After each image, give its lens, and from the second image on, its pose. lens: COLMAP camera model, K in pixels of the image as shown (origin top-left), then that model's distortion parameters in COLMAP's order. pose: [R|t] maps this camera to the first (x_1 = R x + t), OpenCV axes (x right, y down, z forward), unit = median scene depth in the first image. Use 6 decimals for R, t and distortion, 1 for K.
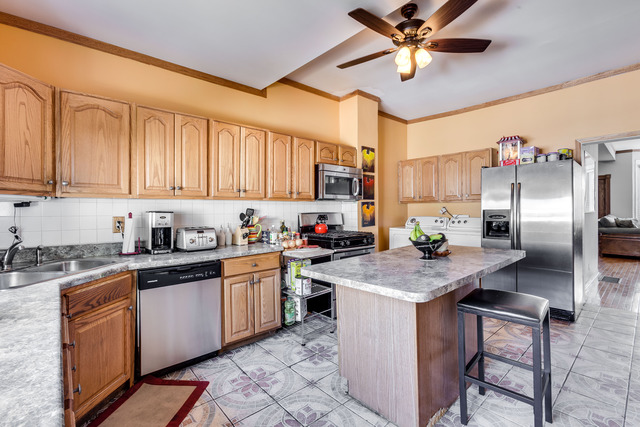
lens RADIAL K [[291.7, 0, 320.0], [0, 291.7, 213.5], [0, 0, 1]] dist [-0.001031, -0.000254]
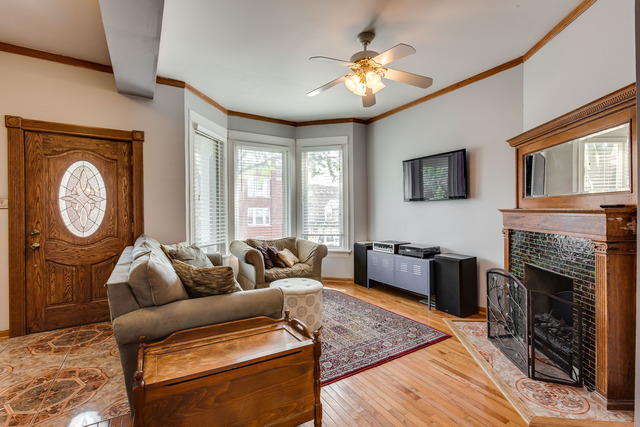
lens RADIAL K [[292.5, 0, 319.7], [0, 292.5, 208.9], [0, 0, 1]] dist [-0.002401, -0.000120]
pose [[0.178331, 0.011574, 0.983902, 0.682429], [0.020036, 0.999681, -0.015391, -0.021406], [-0.983767, 0.022459, 0.178042, 0.728583]]
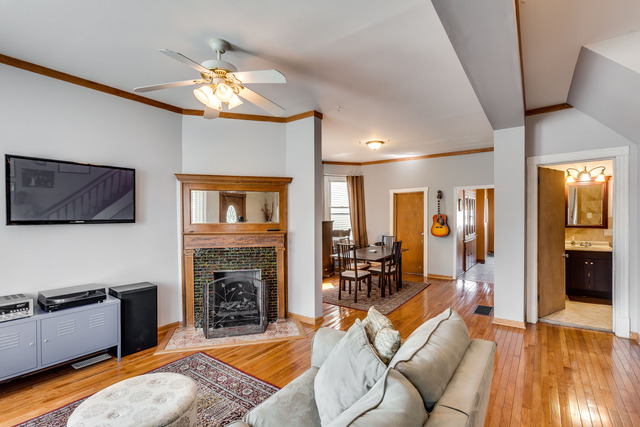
lens RADIAL K [[297.4, 0, 322.3], [0, 297.4, 215.1], [0, 0, 1]] dist [0.000557, 0.000048]
pose [[-0.977848, 0.008126, -0.209160, 0.952378], [0.005899, 0.999919, 0.011269, -0.049824], [0.209235, 0.009785, -0.977816, 1.019753]]
